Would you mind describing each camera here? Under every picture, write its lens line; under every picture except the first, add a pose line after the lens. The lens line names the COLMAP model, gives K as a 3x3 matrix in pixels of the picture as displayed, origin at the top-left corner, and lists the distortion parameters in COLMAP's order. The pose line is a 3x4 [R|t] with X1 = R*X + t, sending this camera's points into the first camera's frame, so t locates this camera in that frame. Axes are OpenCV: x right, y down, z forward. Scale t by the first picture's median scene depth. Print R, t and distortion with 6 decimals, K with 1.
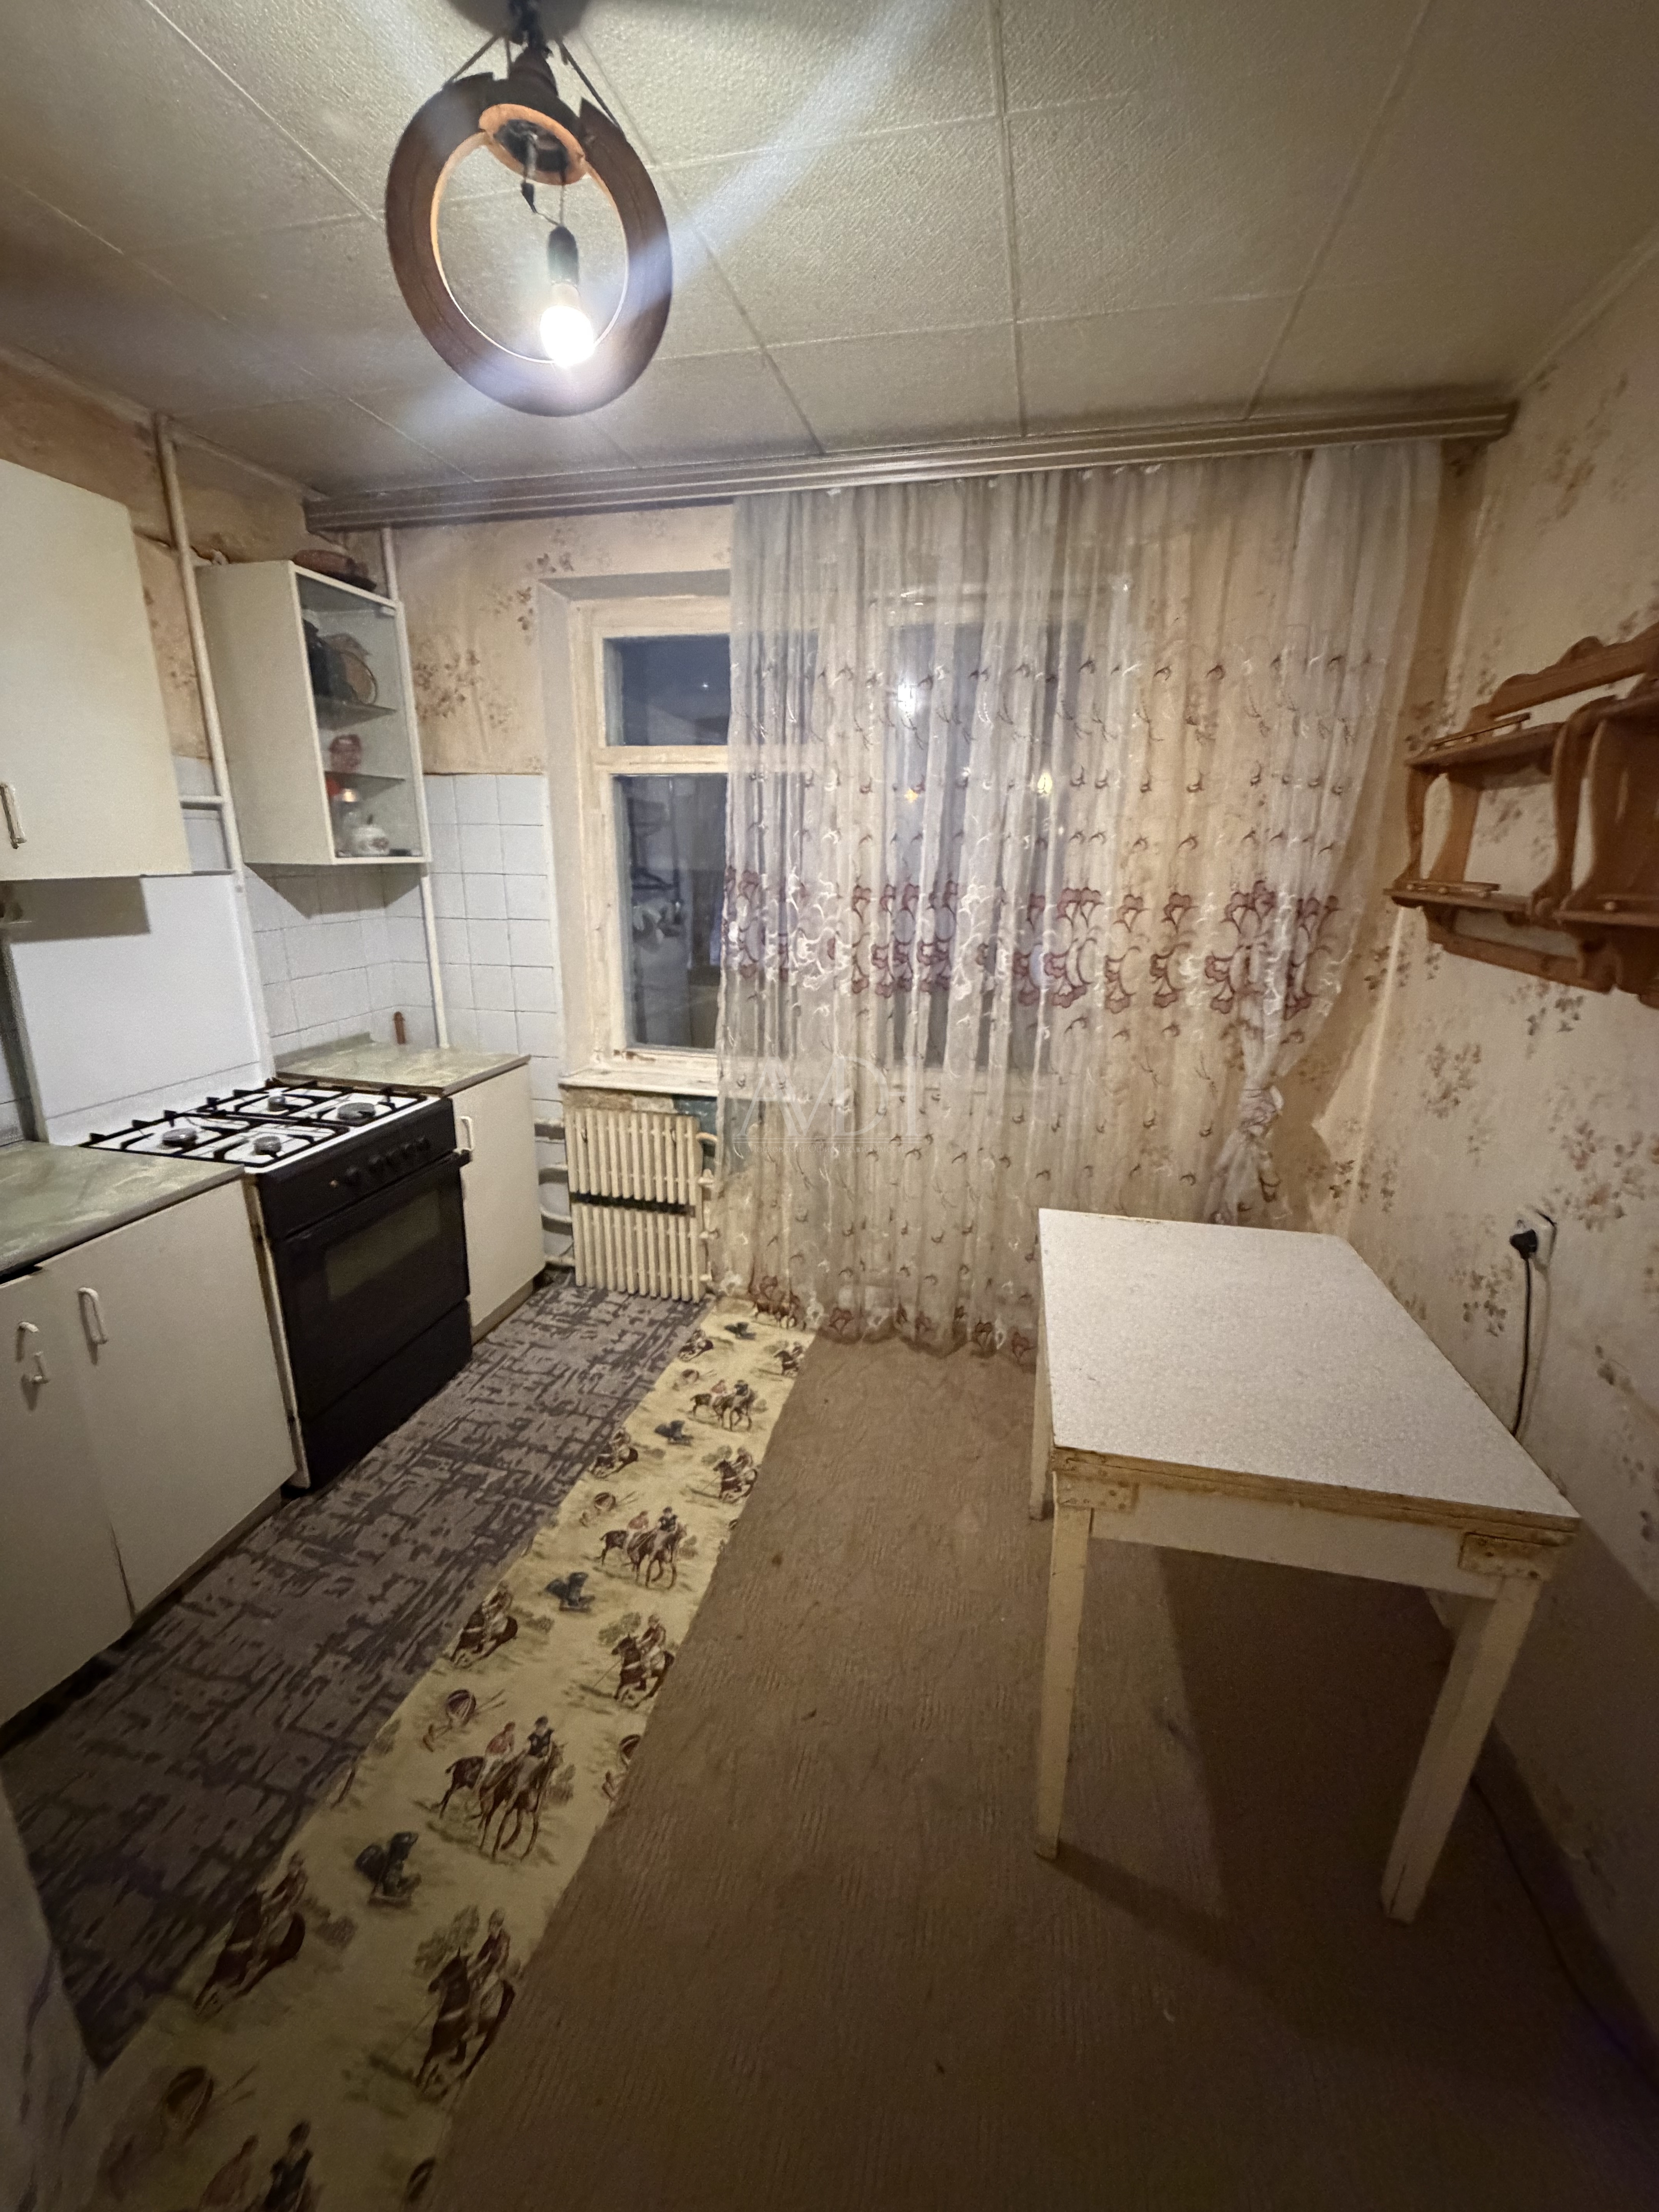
lens RADIAL K [[880.9, 0, 833.8], [0, 880.9, 1101.9], [0, 0, 1]] dist [-0.001036, 0.000347]
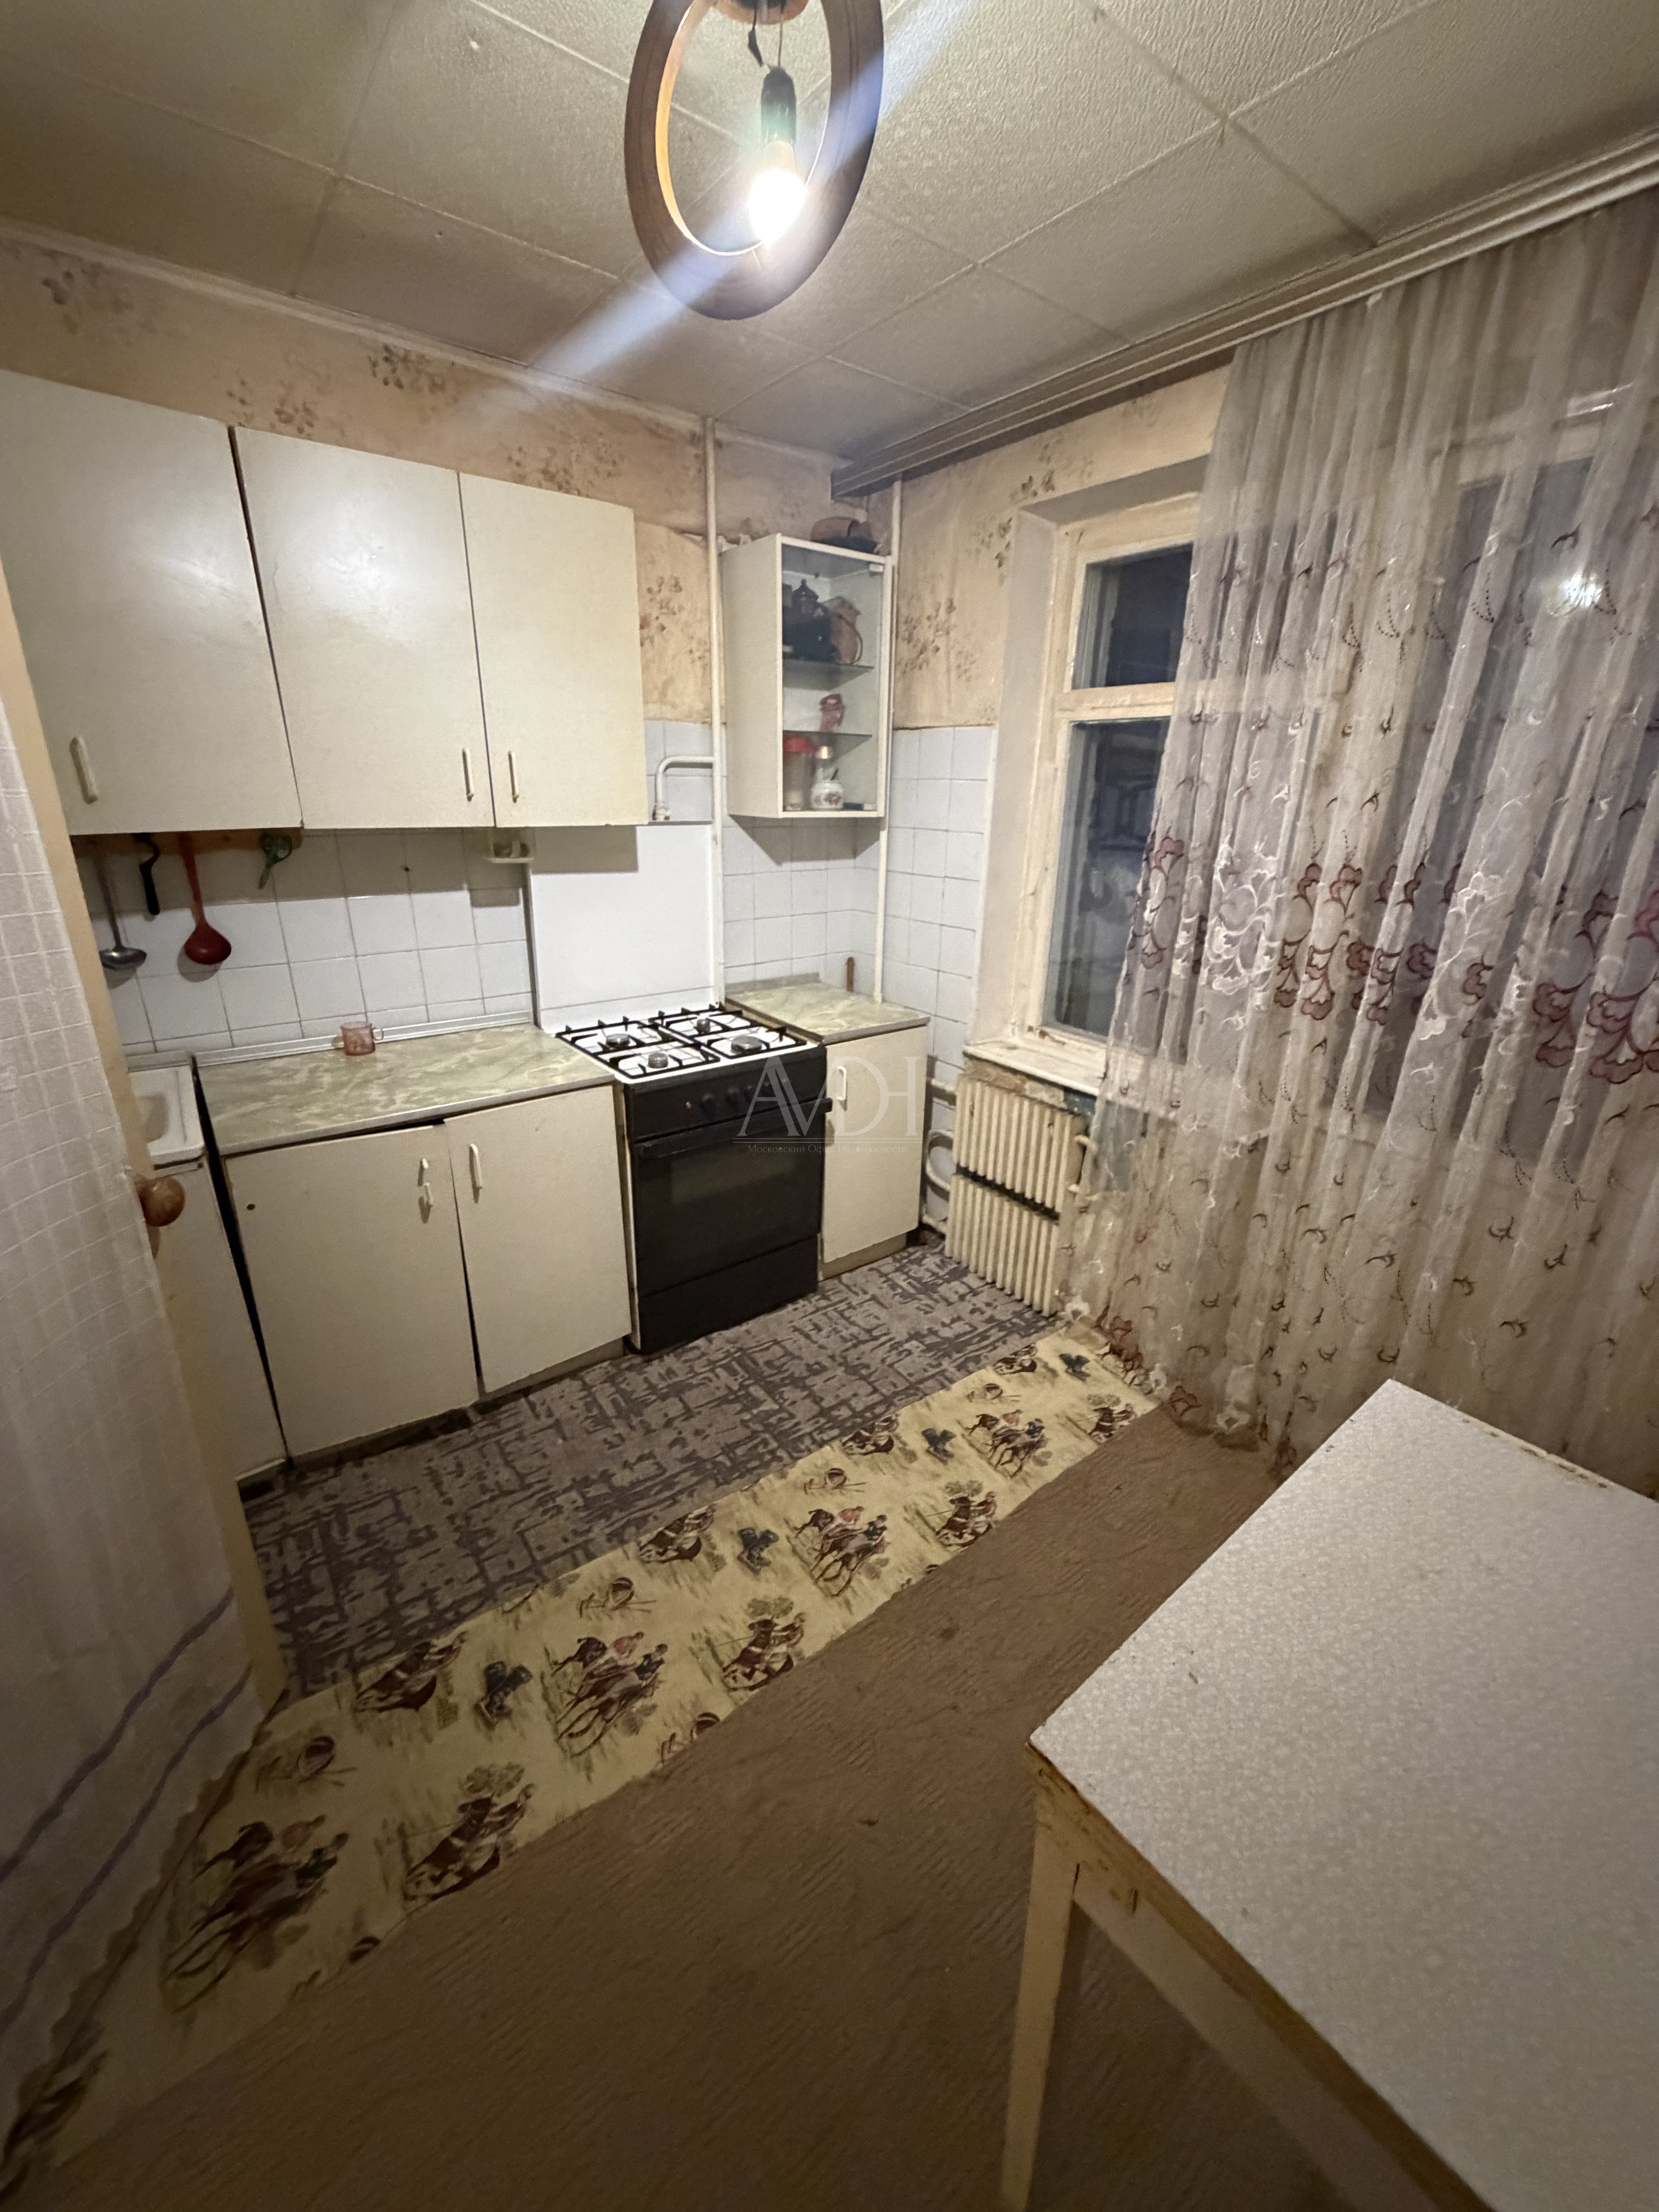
lens RADIAL K [[880.9, 0, 831.7], [0, 880.9, 1100.6], [0, 0, 1]] dist [-0.001036, 0.000347]
pose [[0.772877, 0.215976, -0.596671, 0.219275], [-0.184643, 0.976152, 0.114164, -0.067250], [0.607098, 0.021936, 0.794324, 0.188548]]
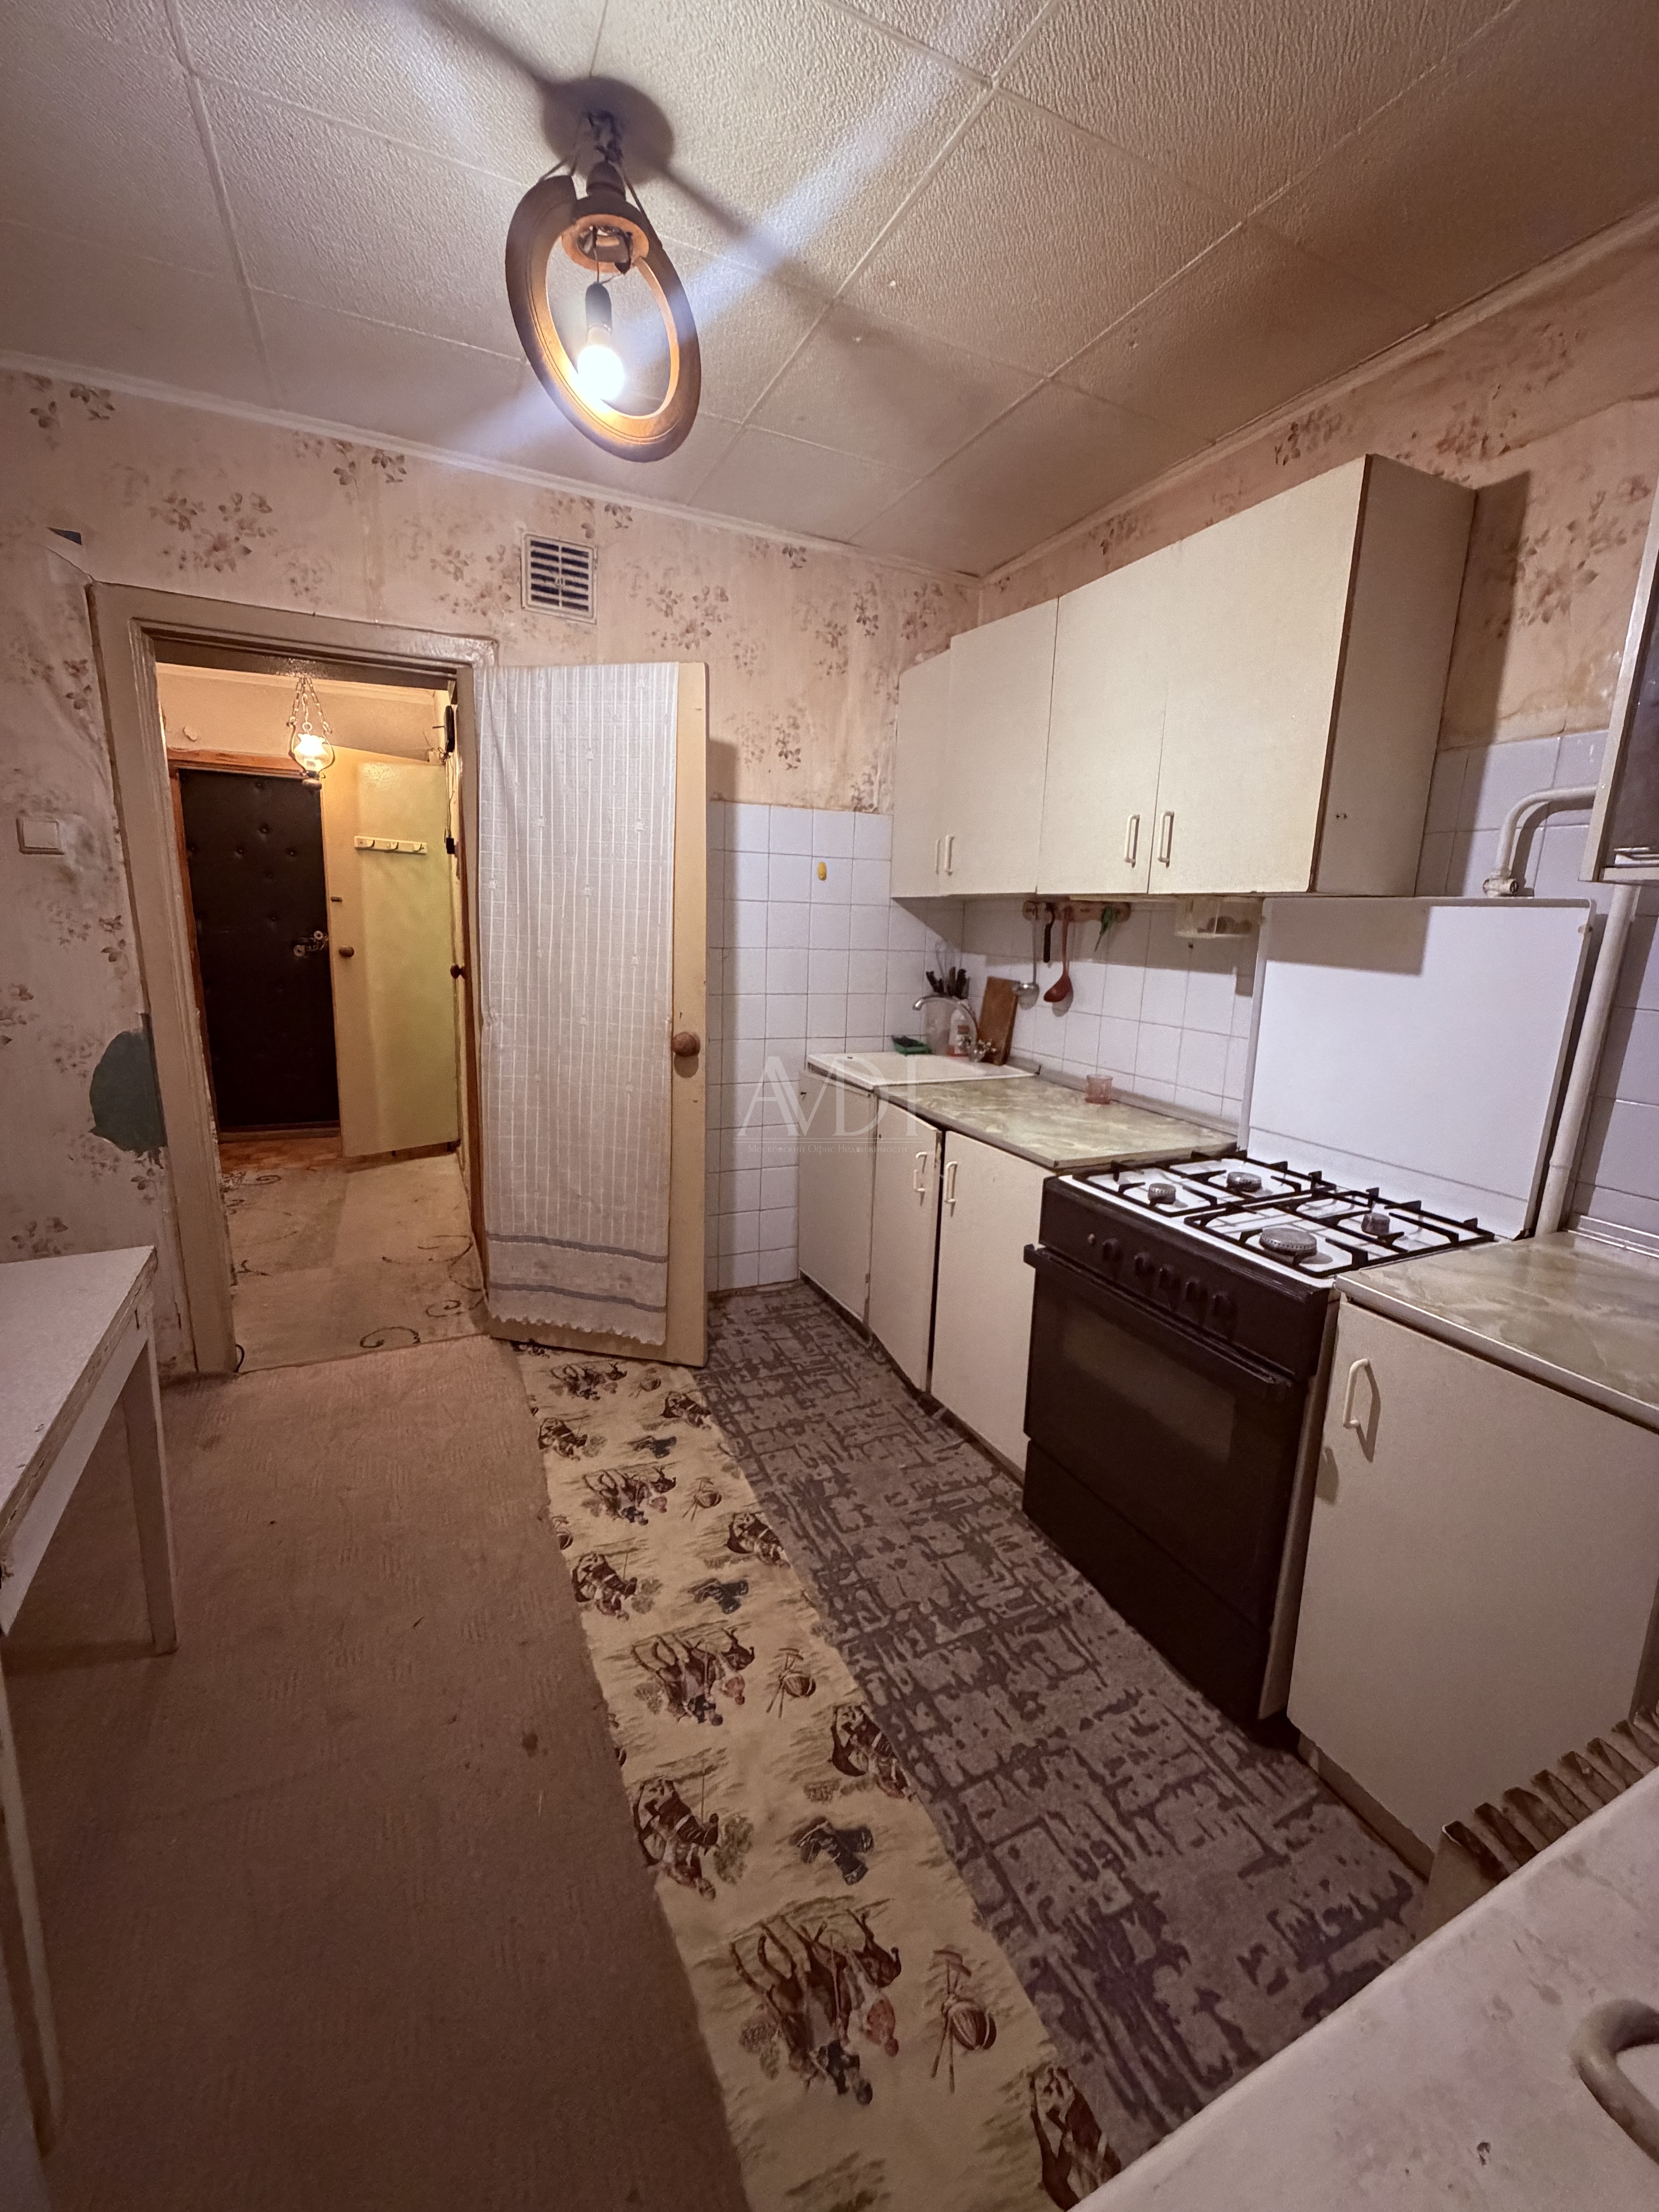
lens RADIAL K [[880.9, 0, 830.9], [0, 880.9, 1102.3], [0, 0, 1]] dist [-0.001036, 0.000347]
pose [[-0.778988, 0.087620, -0.620887, 0.132474], [-0.222648, 0.887014, 0.404518, -0.278288], [0.586179, 0.453354, -0.671464, 1.207677]]
